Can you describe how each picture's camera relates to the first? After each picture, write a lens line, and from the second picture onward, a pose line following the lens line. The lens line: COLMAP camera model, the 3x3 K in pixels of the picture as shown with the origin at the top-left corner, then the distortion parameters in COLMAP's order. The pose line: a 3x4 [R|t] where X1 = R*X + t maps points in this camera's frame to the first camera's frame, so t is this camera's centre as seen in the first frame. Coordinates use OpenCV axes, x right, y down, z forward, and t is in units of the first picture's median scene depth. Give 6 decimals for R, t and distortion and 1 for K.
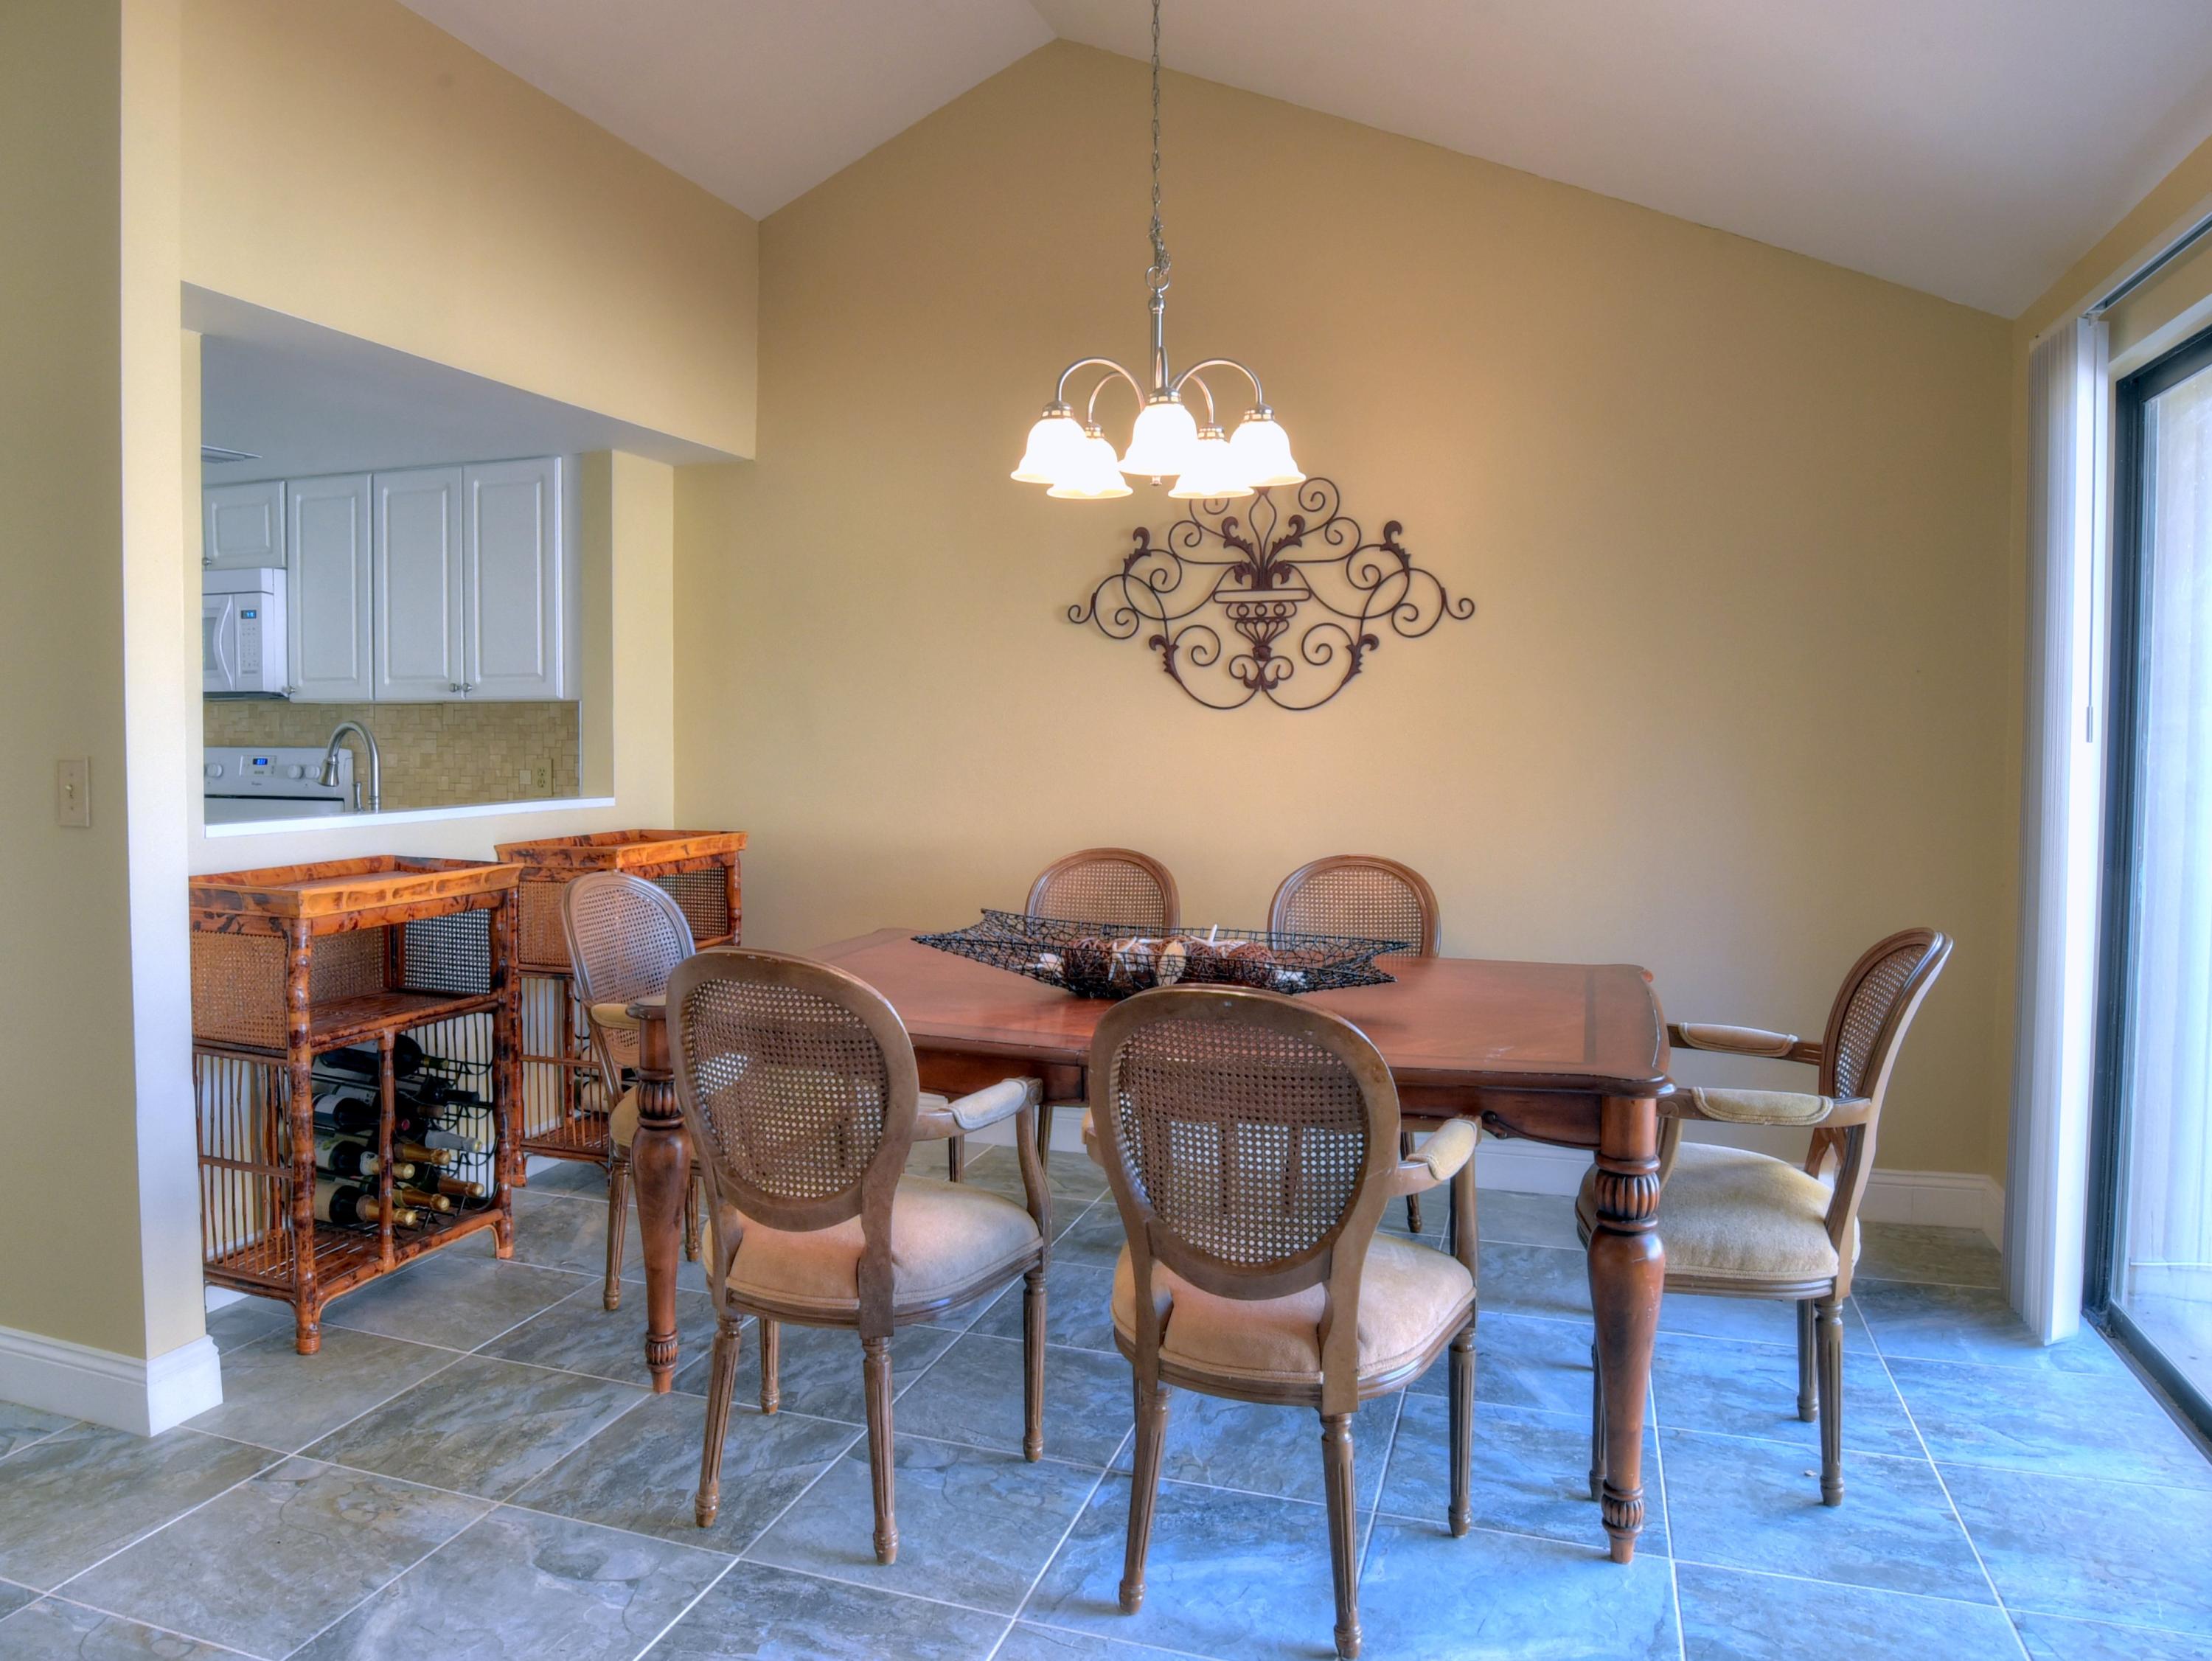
lens RADIAL K [[1422.2, 0, 1097.2], [0, 1422.2, 789.4], [0, 0, 1]] dist [-0.078913, 0.029569]
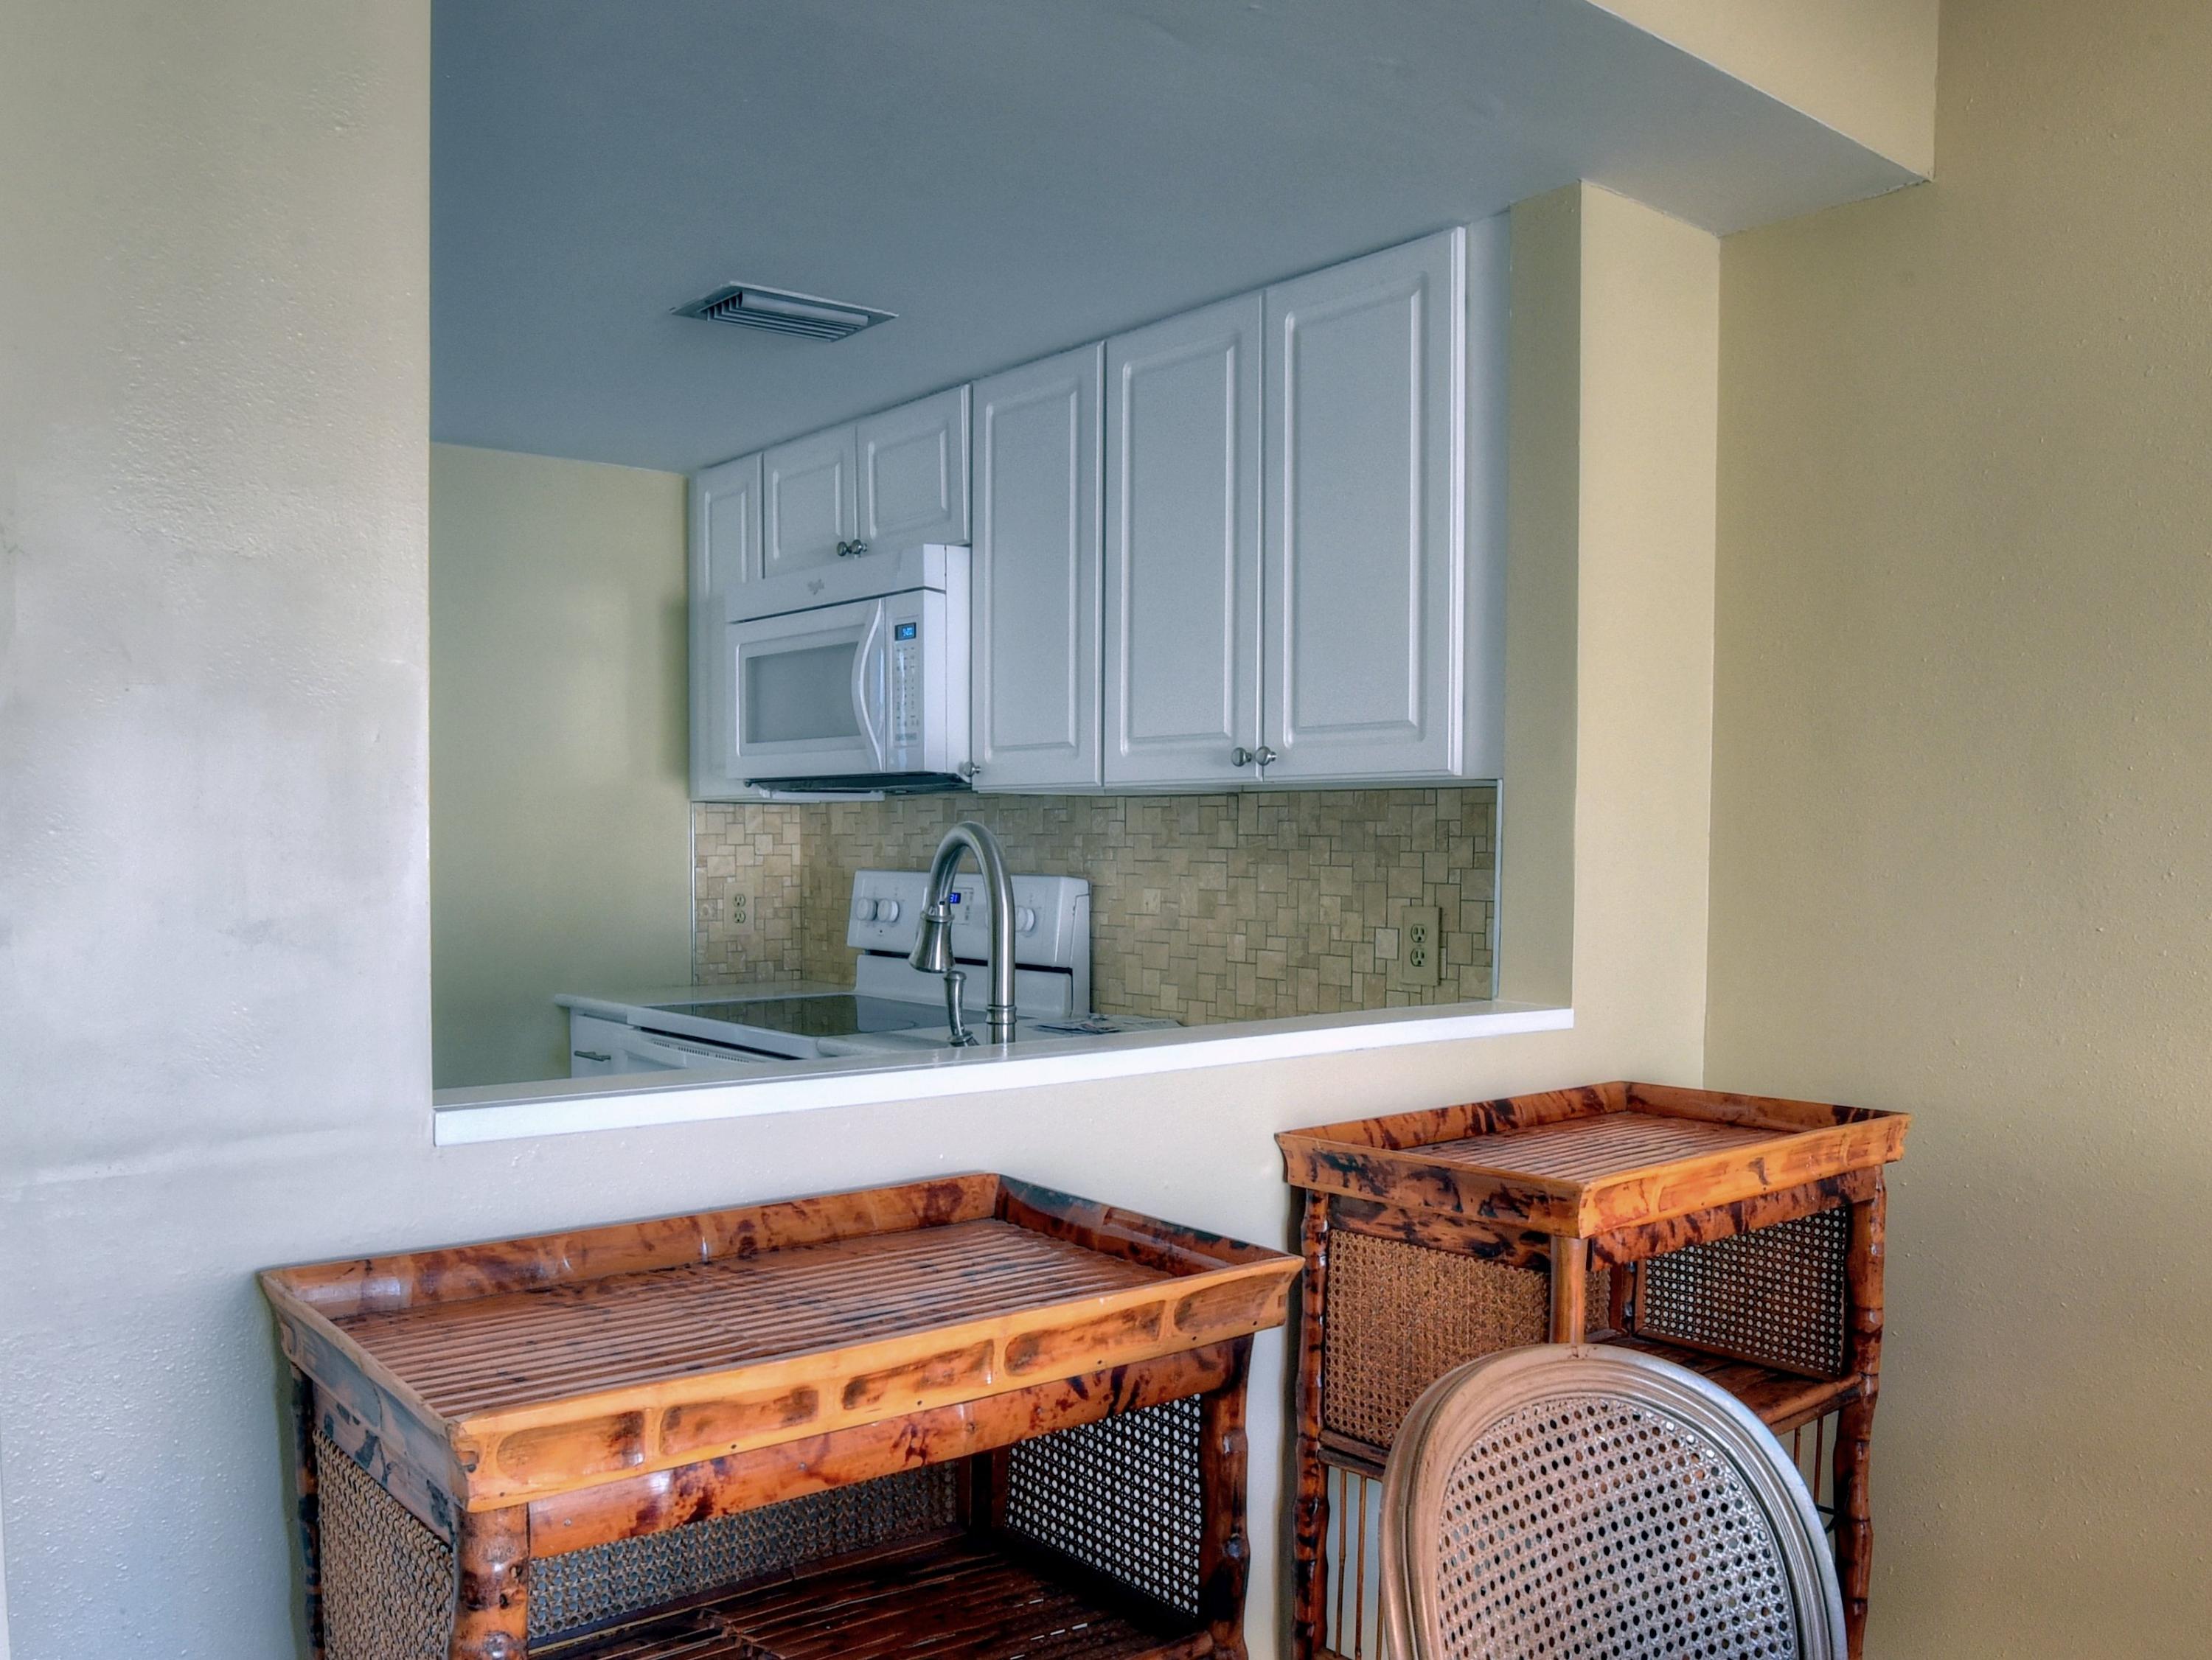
lens RADIAL K [[1866.8, 0, 1022.7], [0, 1866.8, 919.8], [0, 0, 1]] dist [-0.073151, 0.000913]
pose [[0.820737, 0.027079, -0.570664, -0.286536], [-0.028245, 0.999578, 0.006809, -0.035544], [0.570607, 0.010530, 0.821156, 0.799739]]
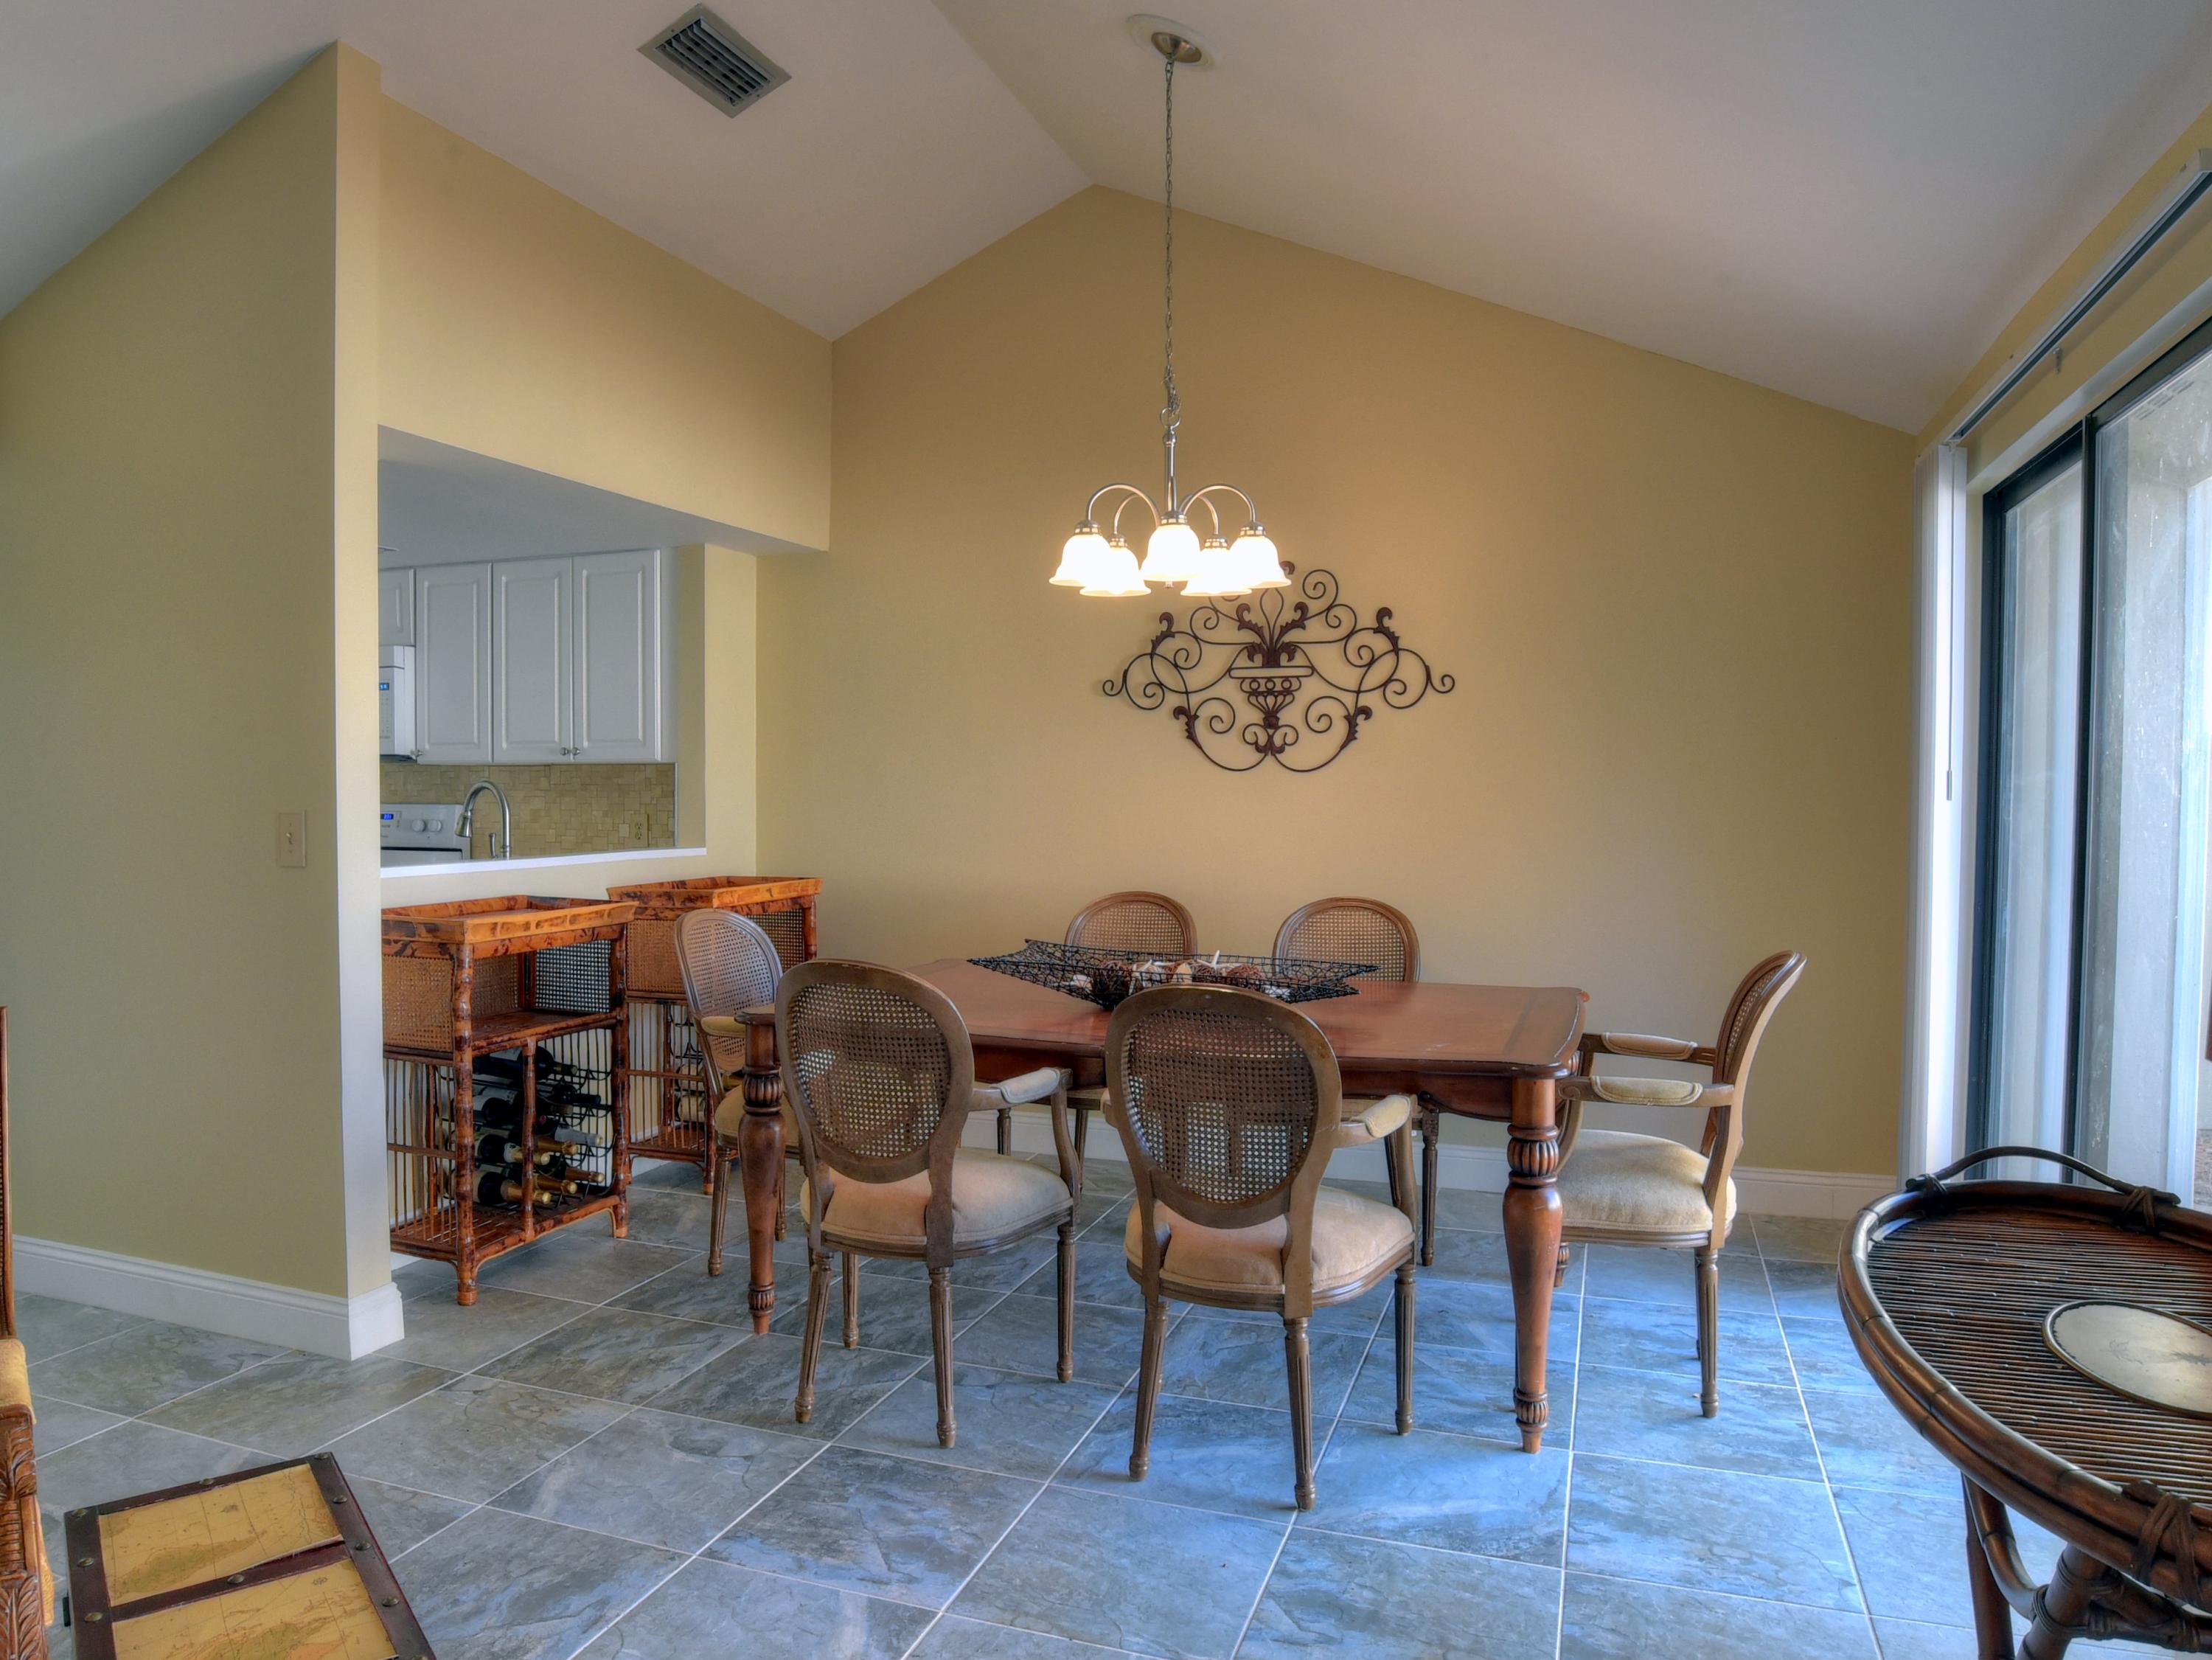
lens RADIAL K [[1388.5, 0, 1116.5], [0, 1388.5, 843.0], [0, 0, 1]] dist [-0.075738, 0.030403]
pose [[0.999806, 0.001380, -0.019629, 0.021111], [-0.001429, 0.999996, -0.002513, 0.007366], [0.019626, 0.002541, 0.999804, -0.195783]]
